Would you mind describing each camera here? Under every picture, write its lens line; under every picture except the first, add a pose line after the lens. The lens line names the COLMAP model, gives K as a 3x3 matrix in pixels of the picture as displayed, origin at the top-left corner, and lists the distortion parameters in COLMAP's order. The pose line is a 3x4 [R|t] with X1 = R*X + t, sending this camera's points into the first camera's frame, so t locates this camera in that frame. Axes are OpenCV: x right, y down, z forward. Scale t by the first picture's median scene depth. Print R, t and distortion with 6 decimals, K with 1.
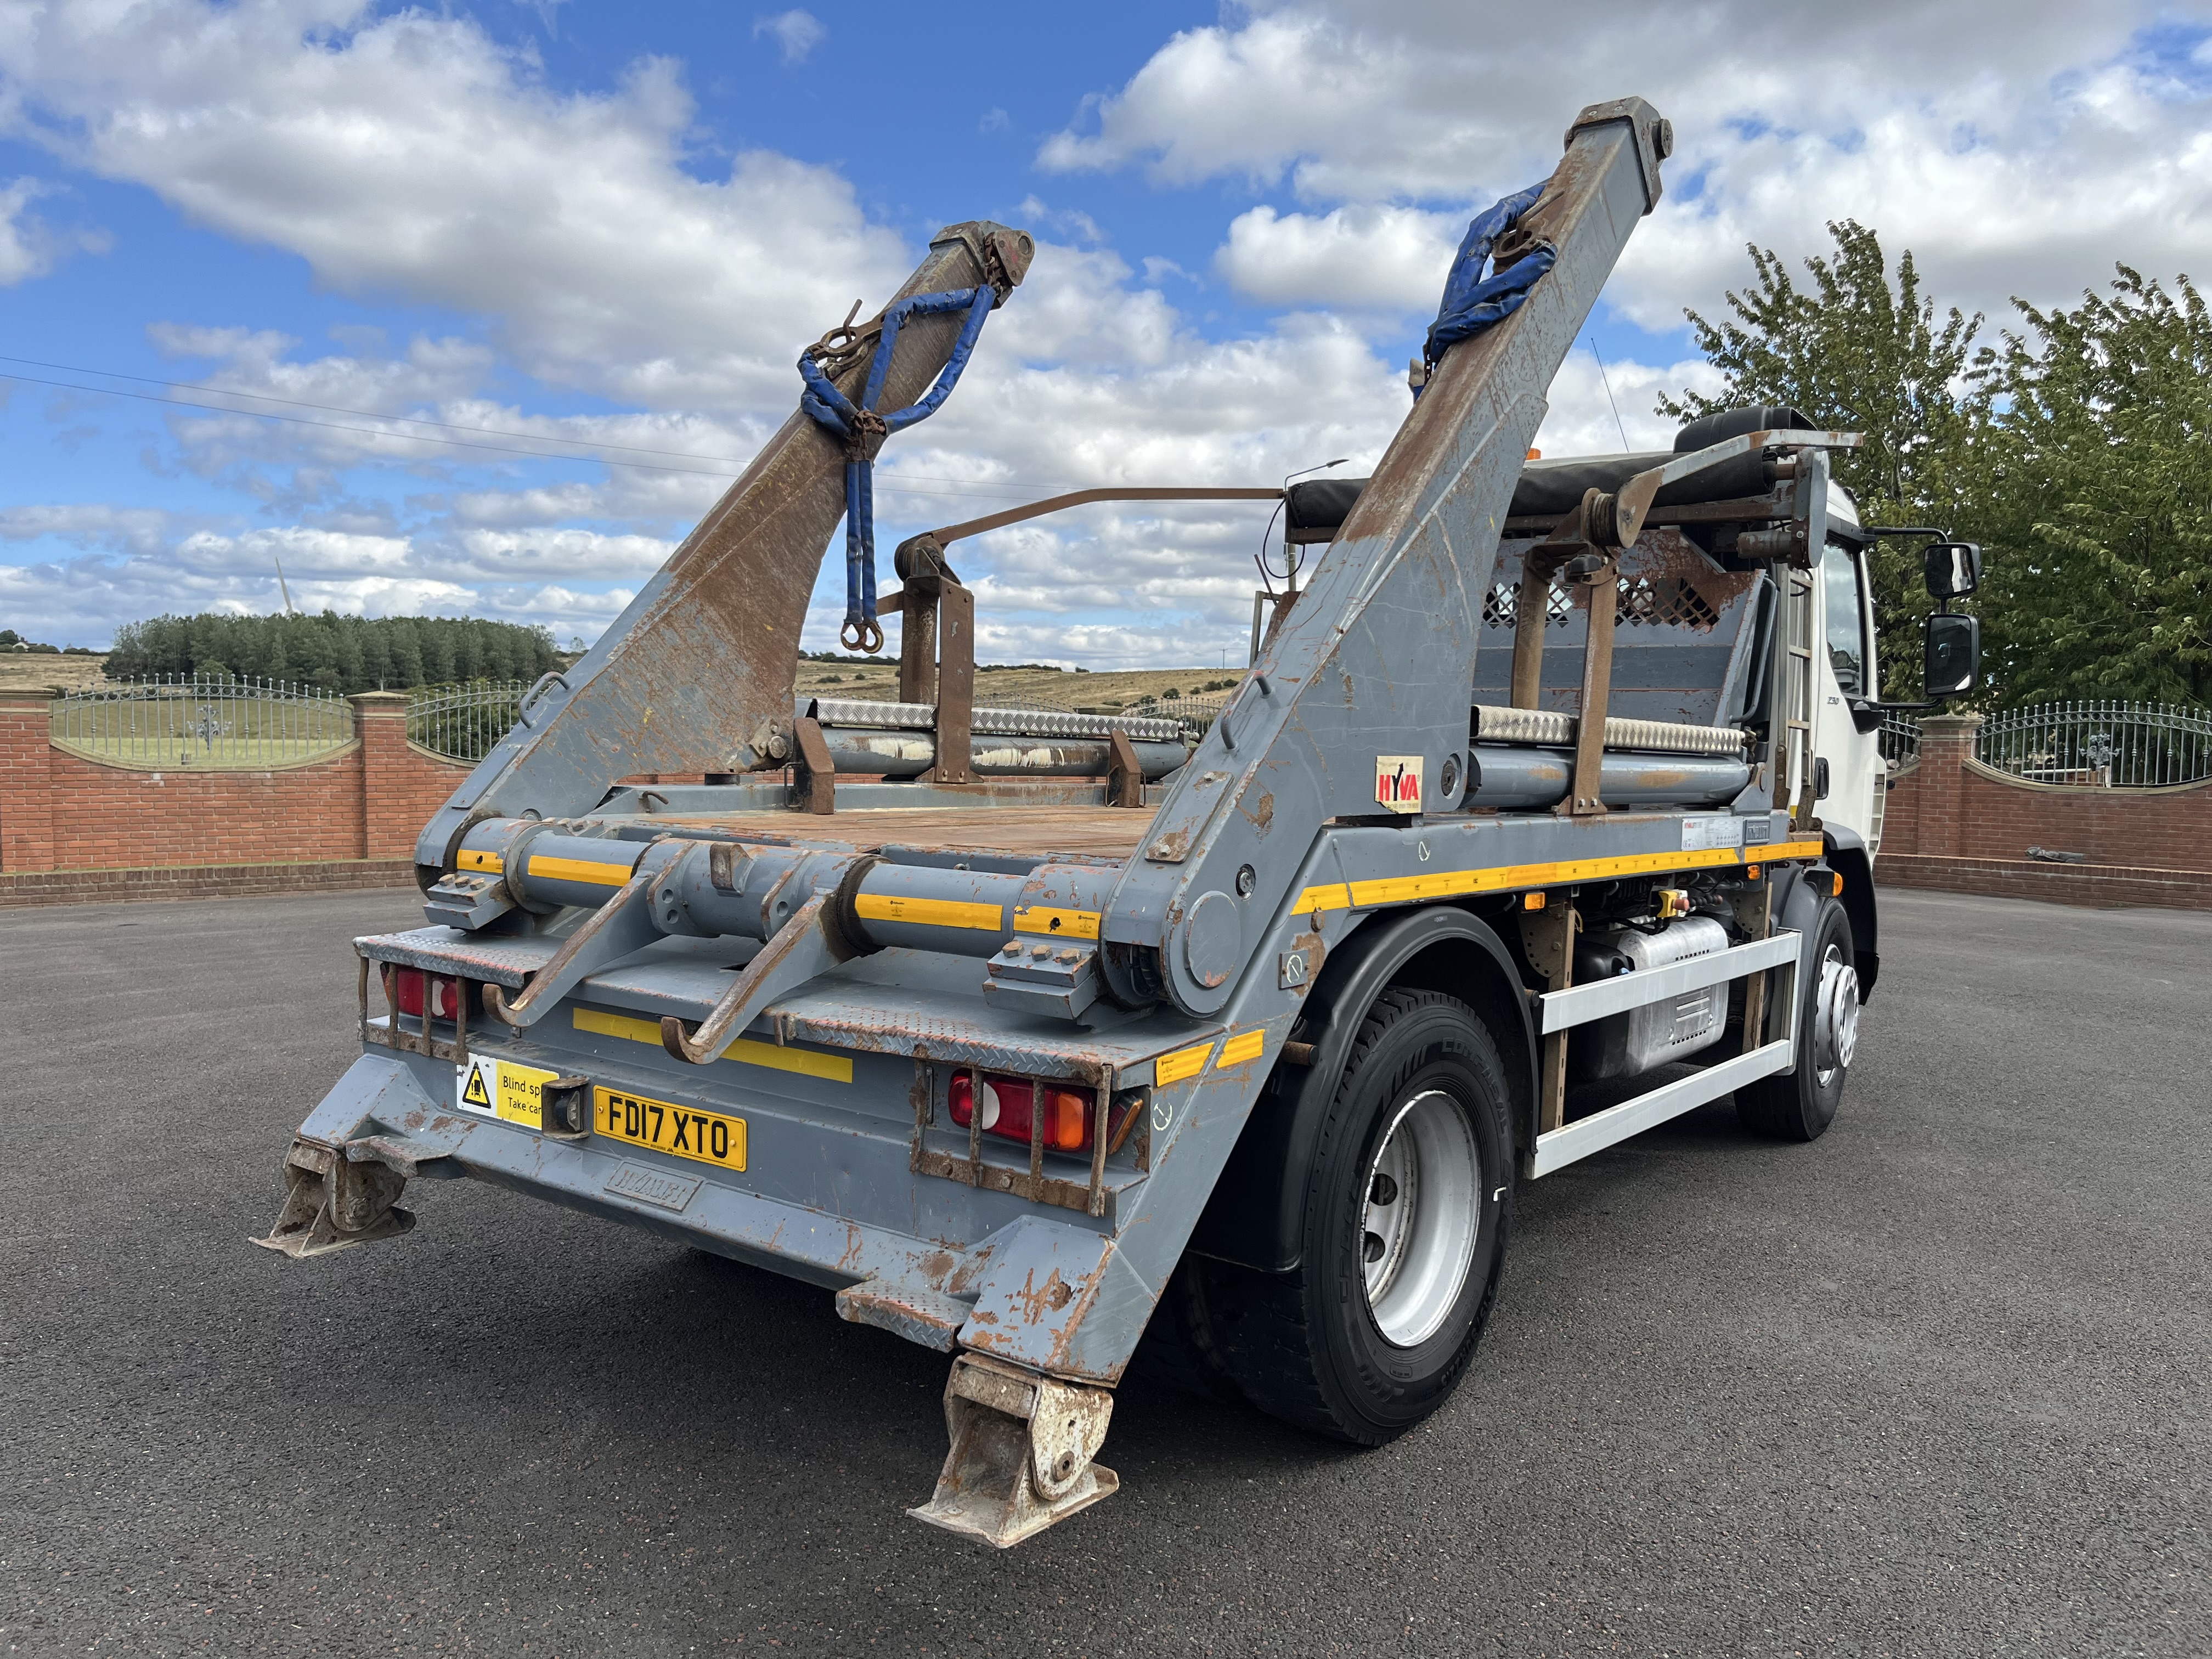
lens RADIAL K [[1680.4, 0, 1115.6], [0, 1680.4, 856.7], [0, 0, 1]] dist [0.067630, -0.109418]
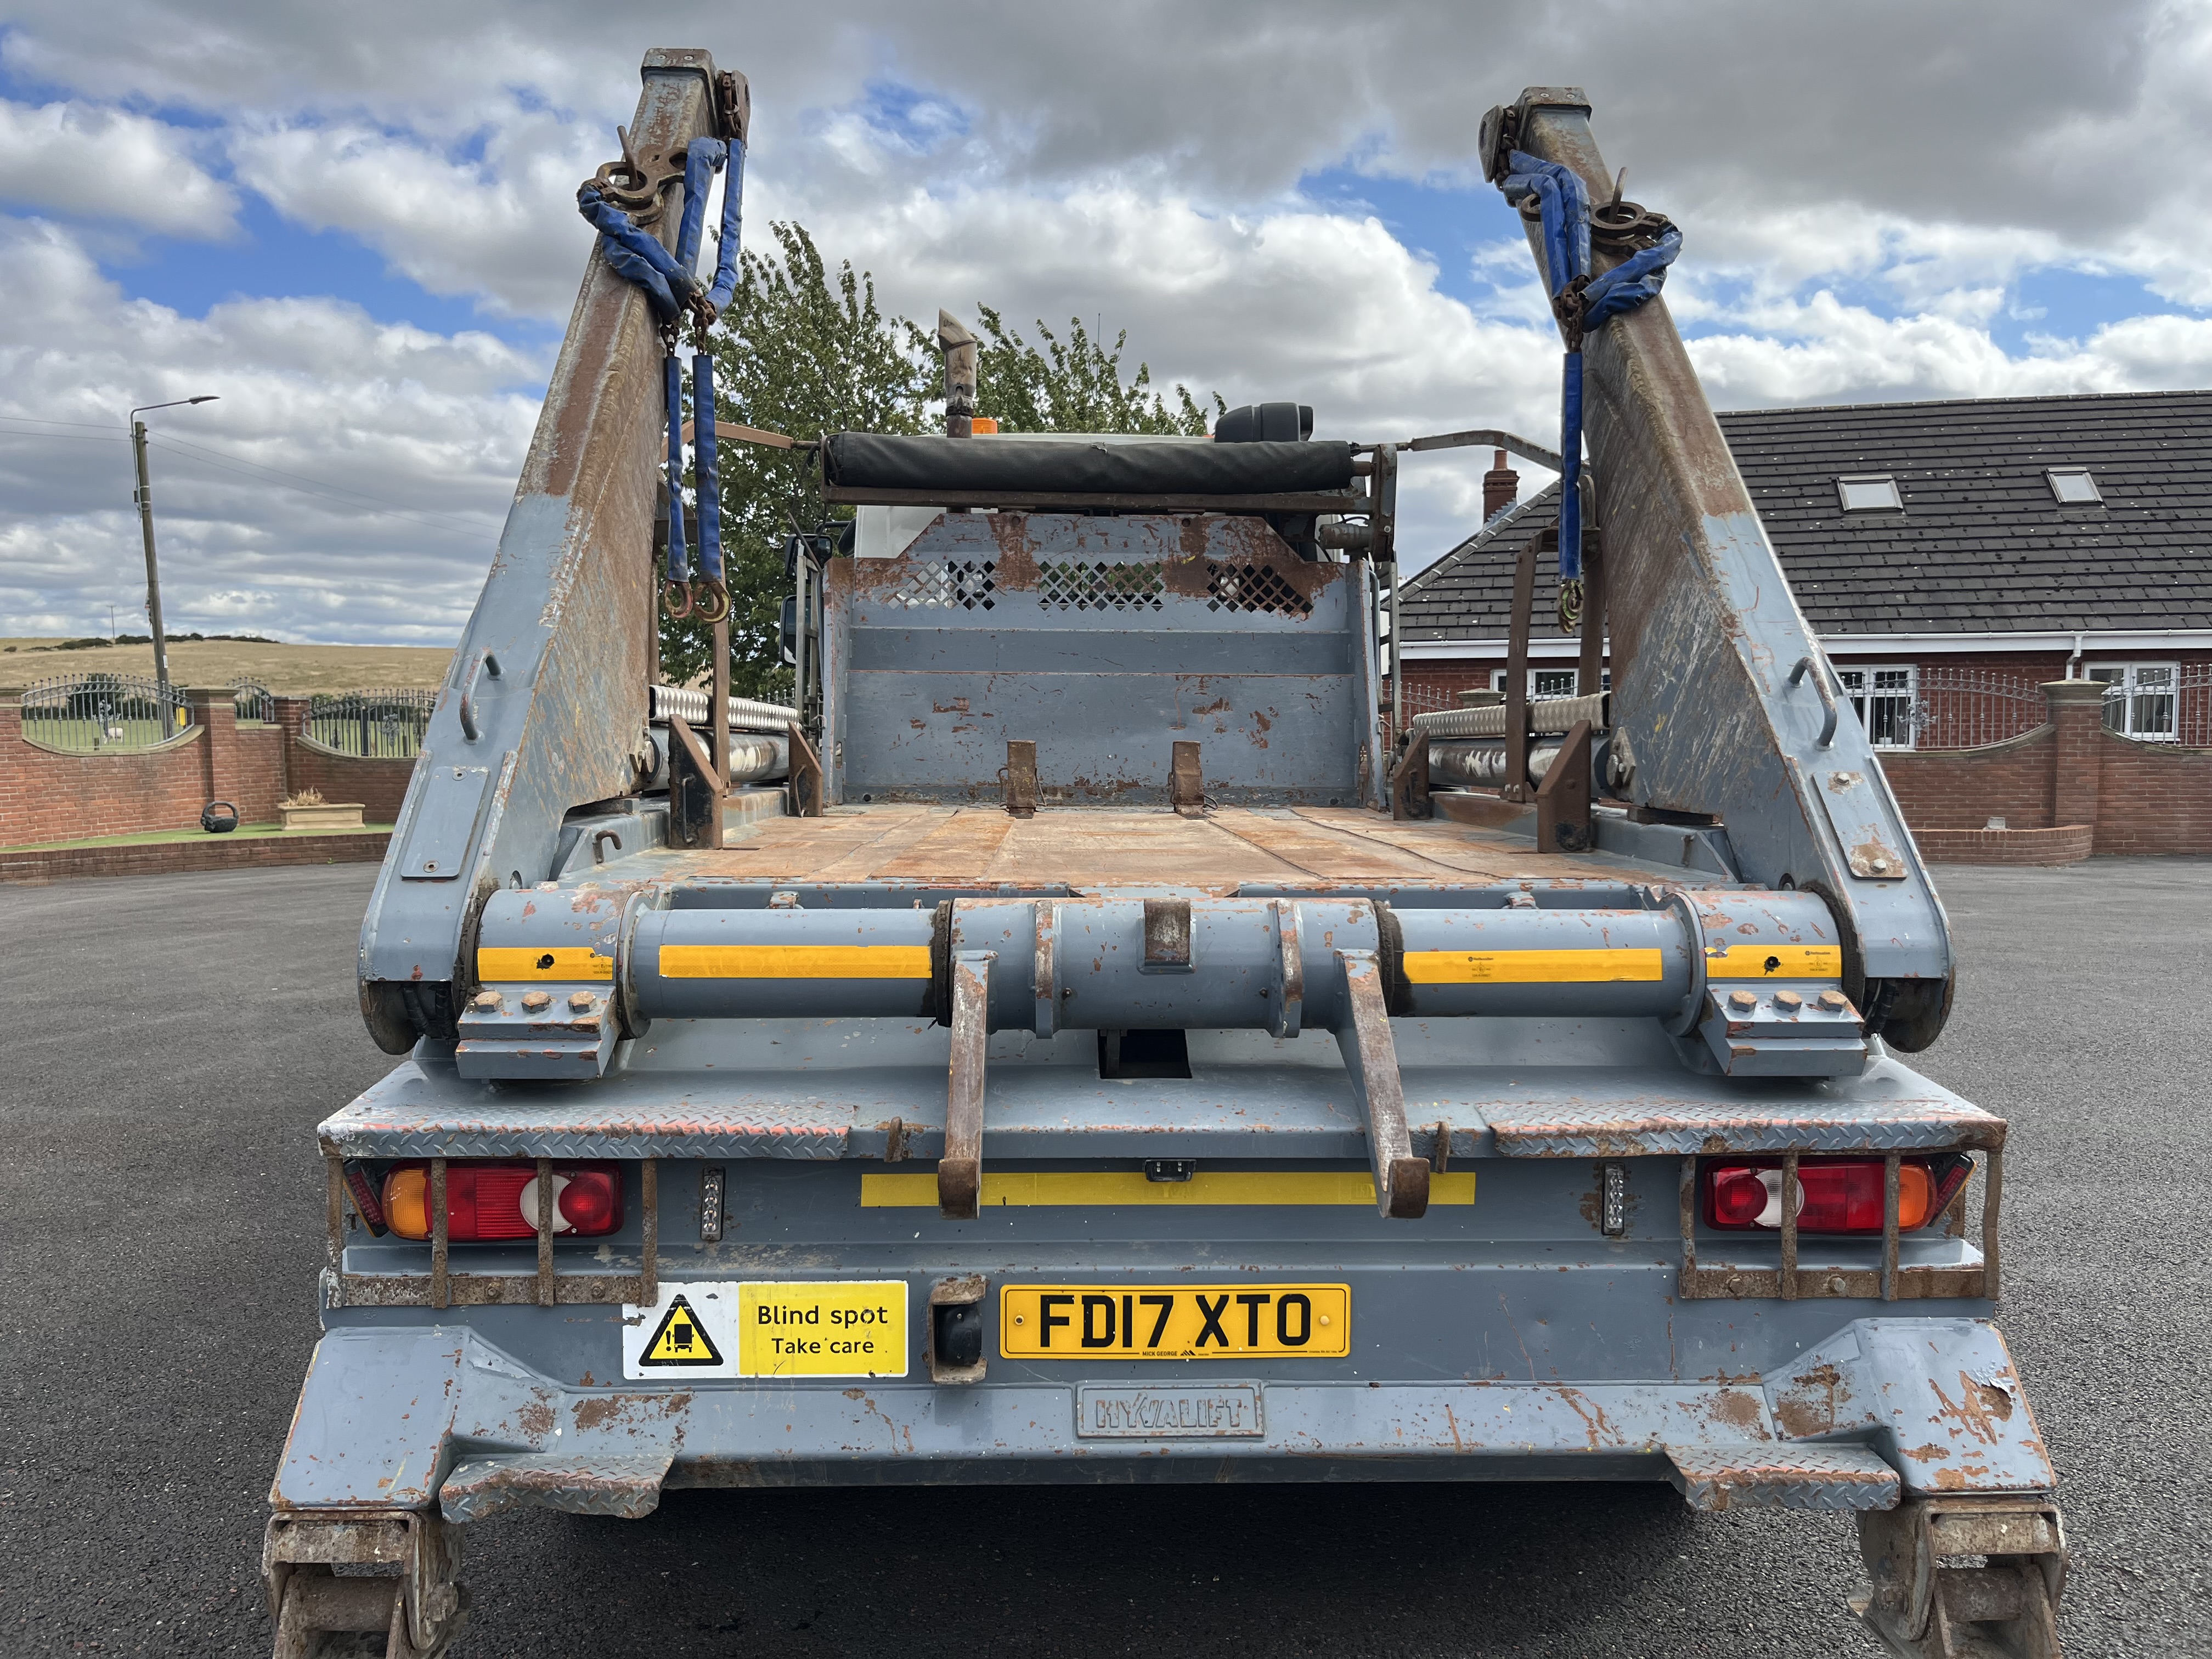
lens RADIAL K [[1680.4, 0, 1115.6], [0, 1680.4, 856.7], [0, 0, 1]] dist [0.067630, -0.109418]
pose [[0.774339, -0.065482, 0.629374, -0.625128], [0.056699, 0.997810, 0.034056, -0.046162], [-0.630226, 0.009314, 0.776356, 0.431350]]
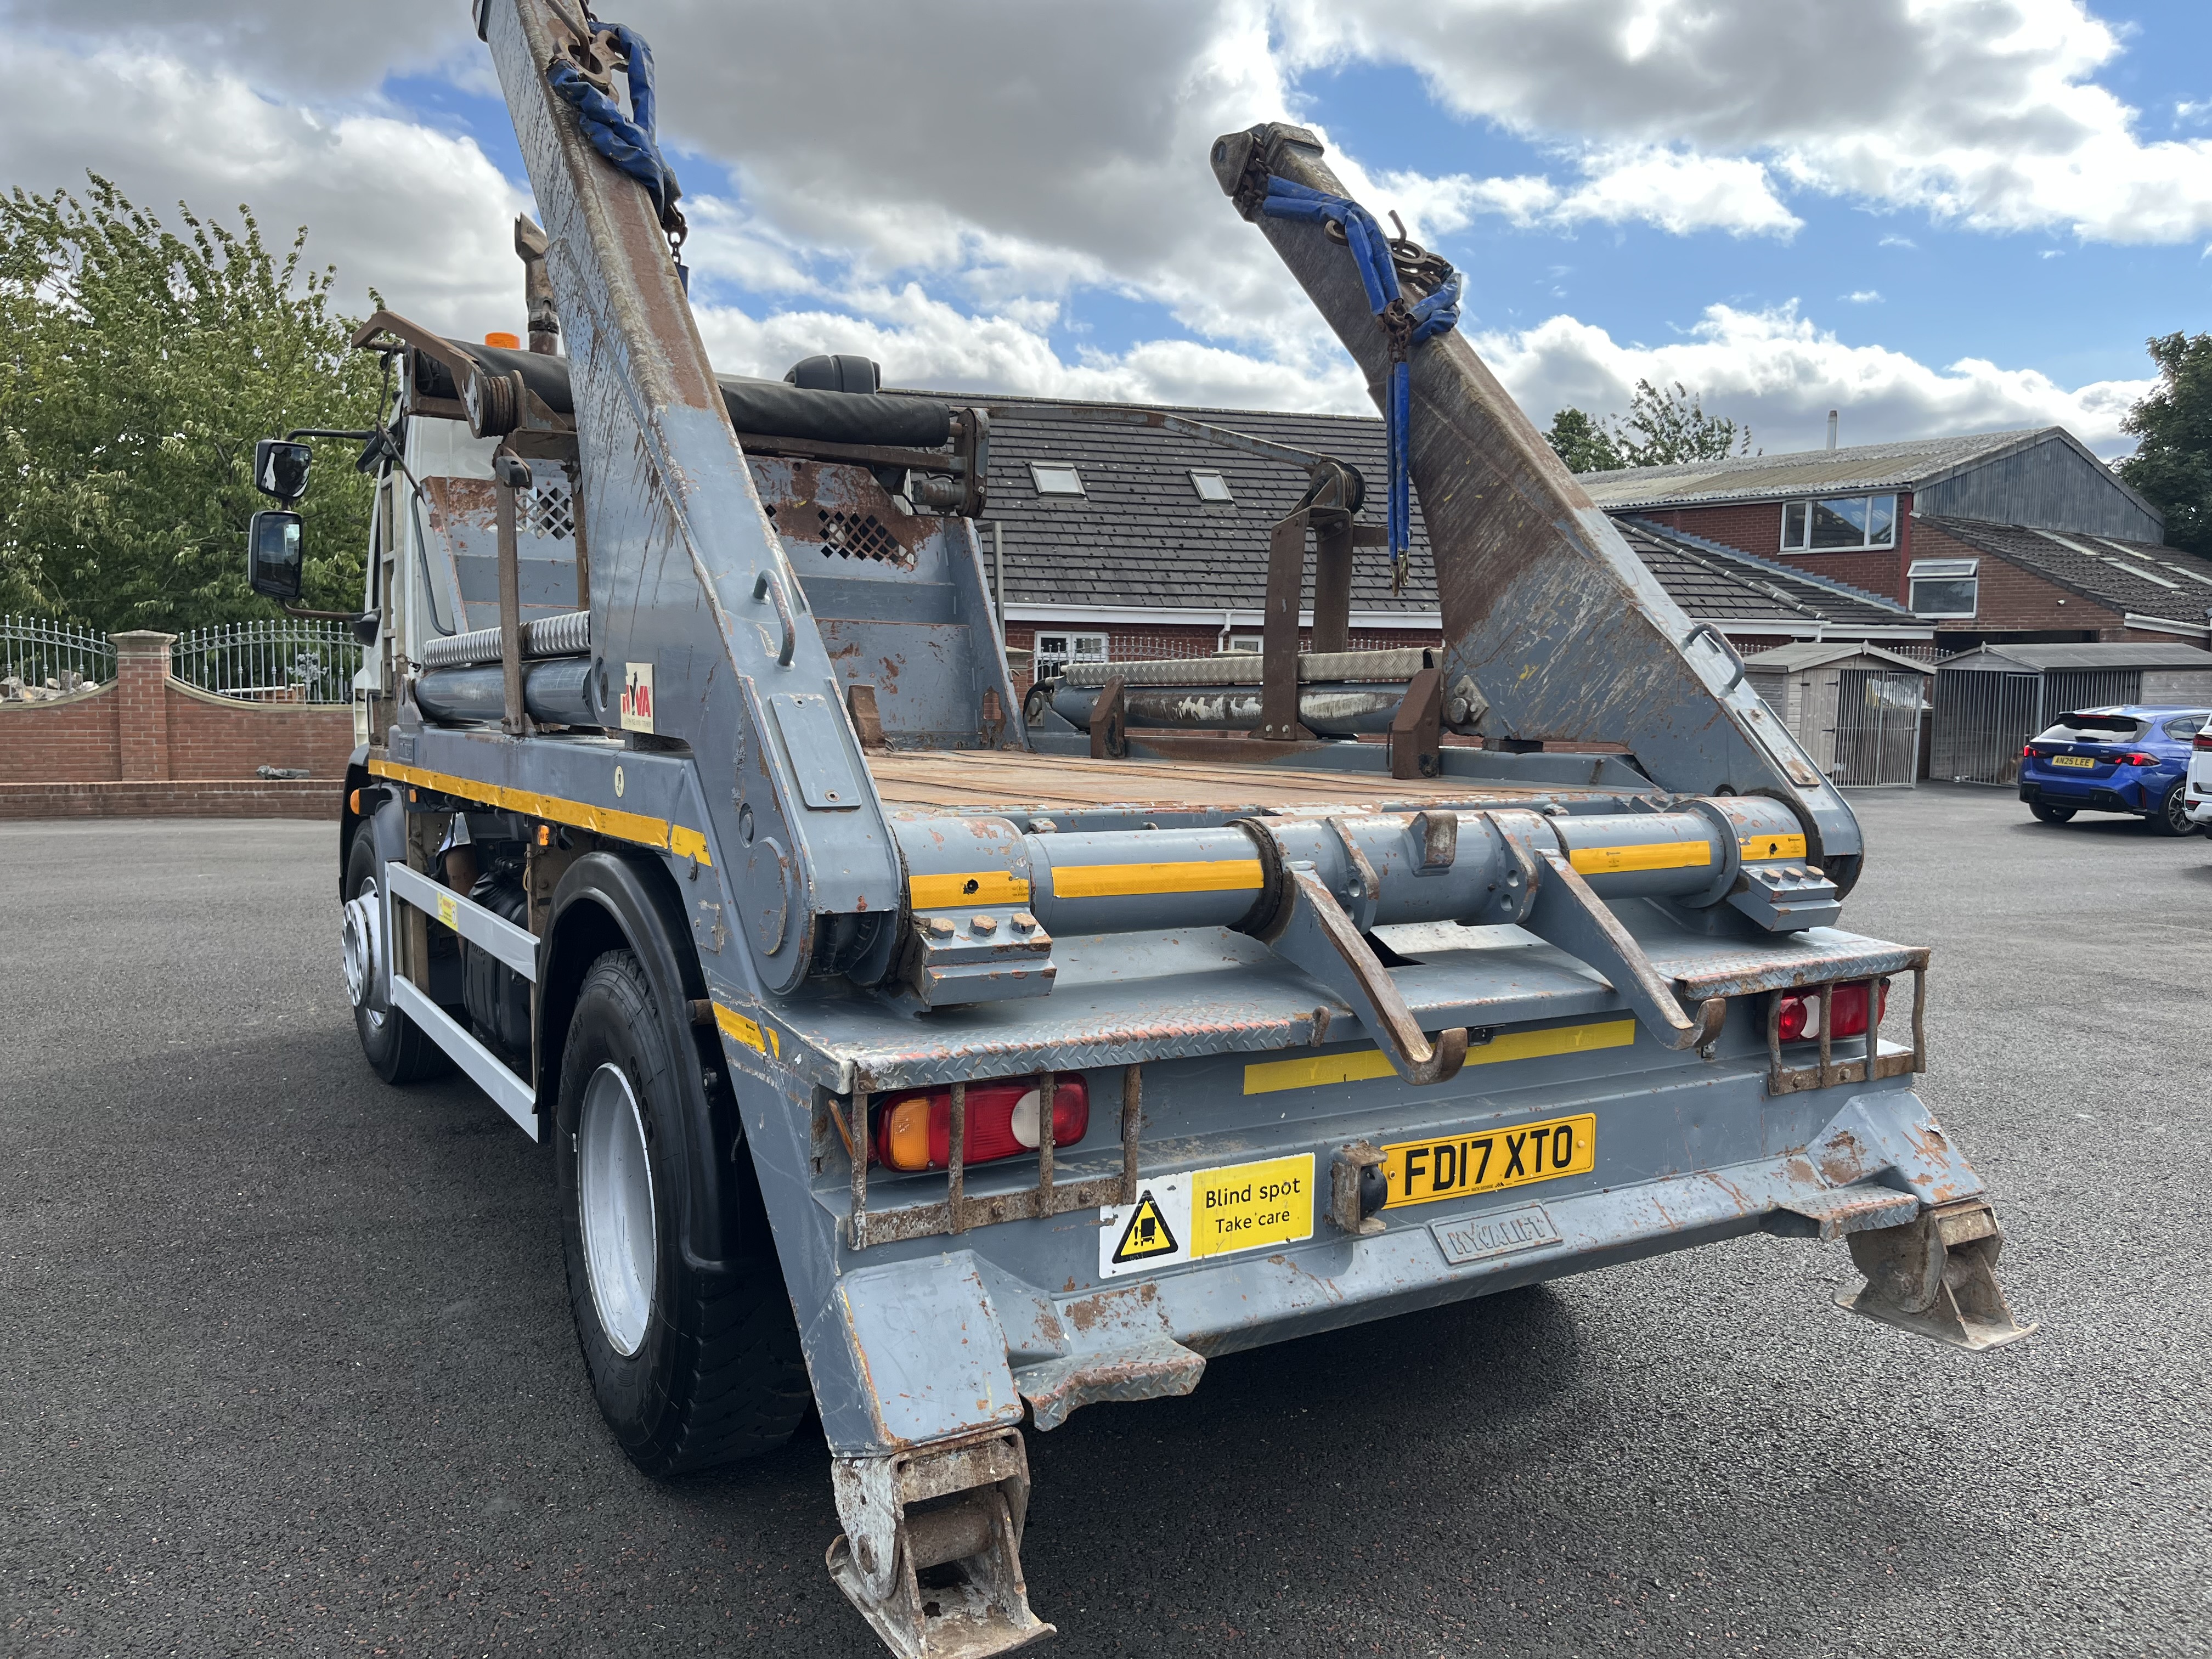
lens RADIAL K [[1677.6, 0, 1135.6], [0, 1677.6, 829.9], [0, 0, 1]] dist [0.058415, -0.081660]
pose [[0.352534, -0.089136, 0.931544, -0.957541], [0.055834, 0.995683, 0.074143, -0.062066], [-0.934132, 0.025874, 0.355989, 0.771728]]
